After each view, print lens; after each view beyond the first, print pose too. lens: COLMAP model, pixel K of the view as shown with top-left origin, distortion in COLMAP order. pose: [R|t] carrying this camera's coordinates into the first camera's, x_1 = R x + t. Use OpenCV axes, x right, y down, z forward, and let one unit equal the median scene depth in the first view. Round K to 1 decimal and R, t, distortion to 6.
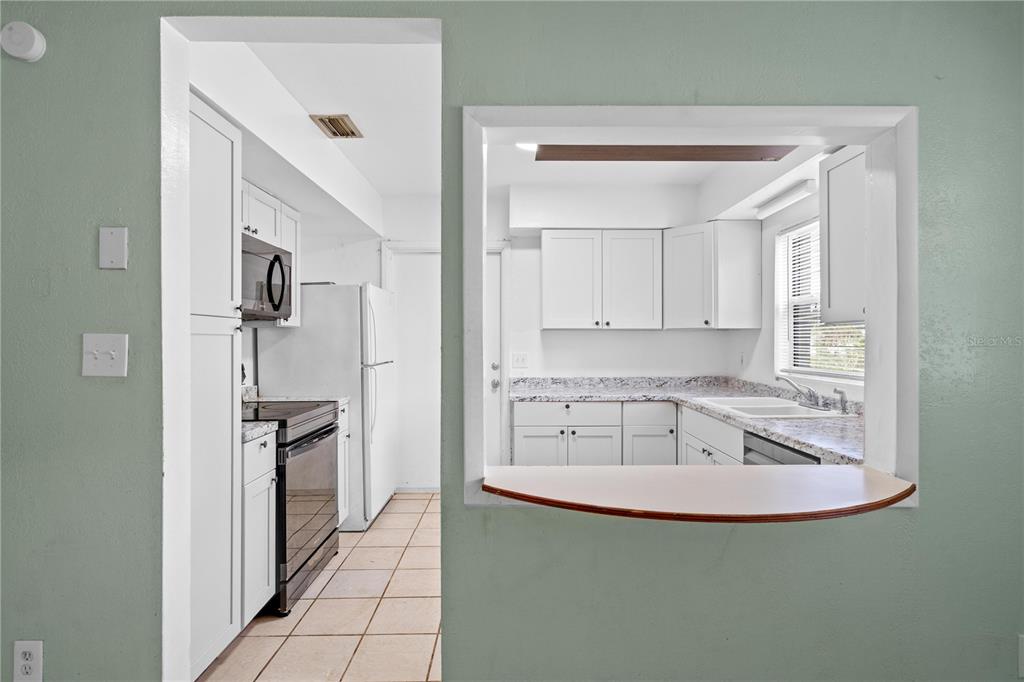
lens RADIAL K [[533.0, 0, 512.0], [0, 533.0, 341.0], [0, 0, 1]] dist [0.013414, 0.000199]
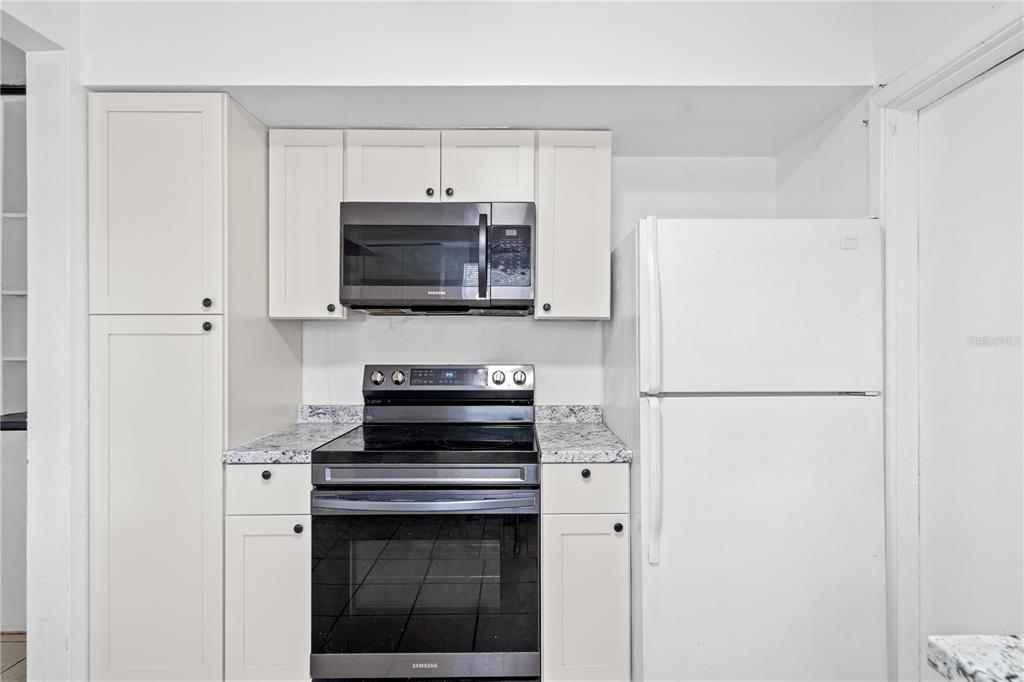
lens RADIAL K [[505.1, 0, 512.0], [0, 505.1, 341.0], [0, 0, 1]] dist [0.000319, 0.000223]
pose [[0.002796, -0.000055, -0.999996, 0.165604], [-0.000584, 1.000000, -0.000056, 0.000075], [0.999996, 0.000584, 0.002796, 0.838485]]
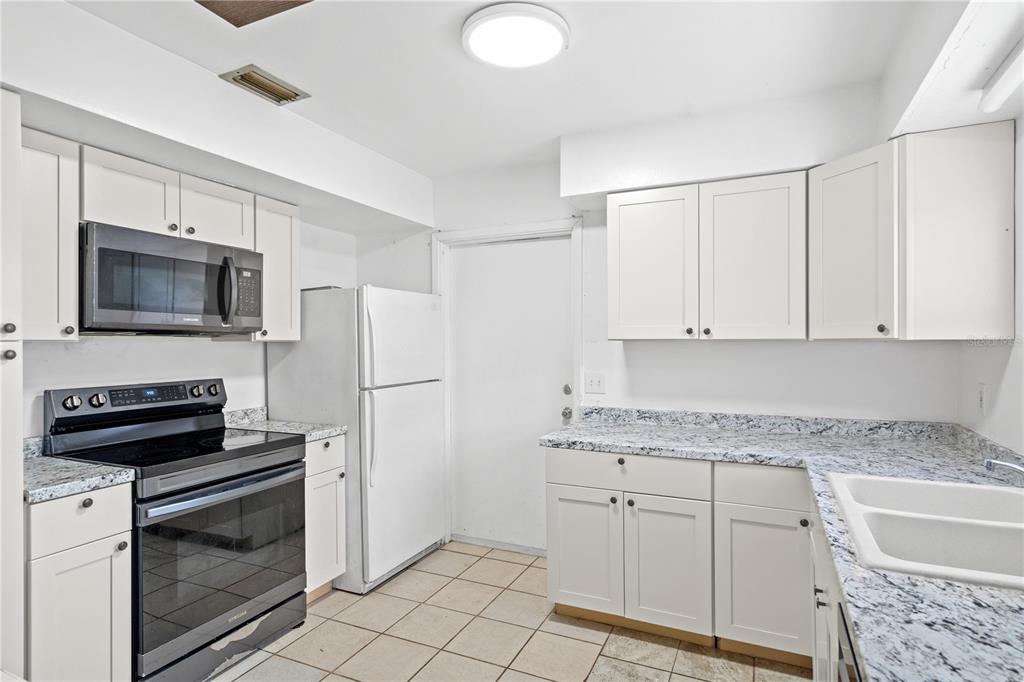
lens RADIAL K [[542.2, 0, 512.0], [0, 542.2, 341.0], [0, 0, 1]] dist [0.012152, 0.000332]
pose [[0.903462, -0.003032, -0.428658, 0.263399], [0.002816, 0.999995, -0.001138, -0.022444], [0.428660, -0.000179, 0.903466, 0.342972]]
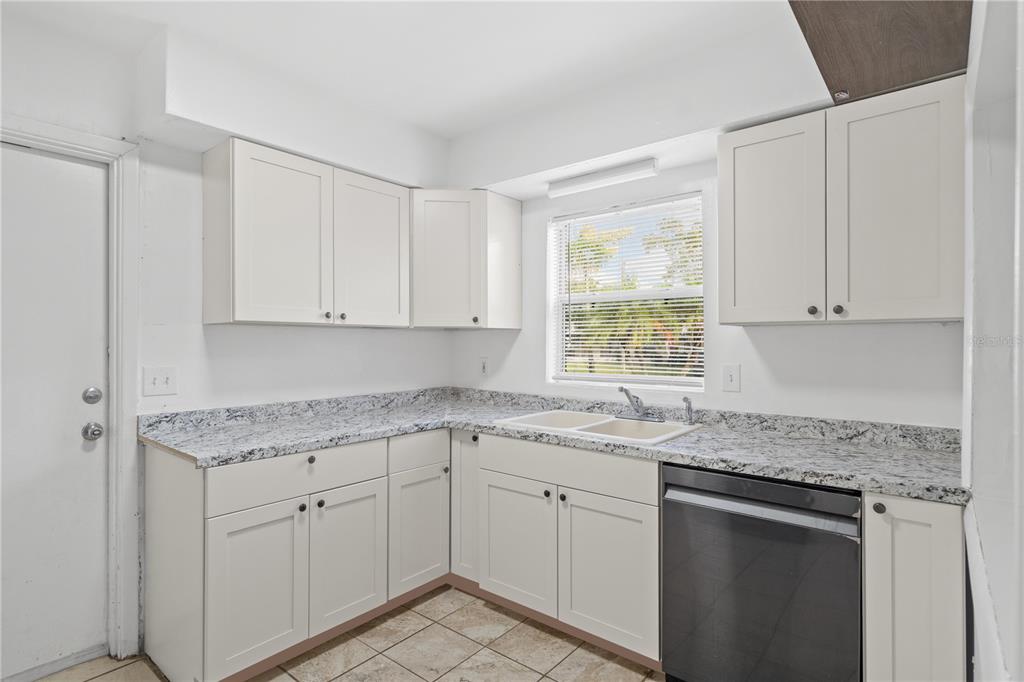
lens RADIAL K [[533.0, 0, 512.0], [0, 533.0, 341.0], [0, 0, 1]] dist [0.013414, 0.000199]
pose [[0.640422, 0.004431, 0.768011, -0.192994], [-0.000553, 0.999986, -0.005309, 0.000203], [-0.768023, 0.002975, 0.640415, 0.467167]]
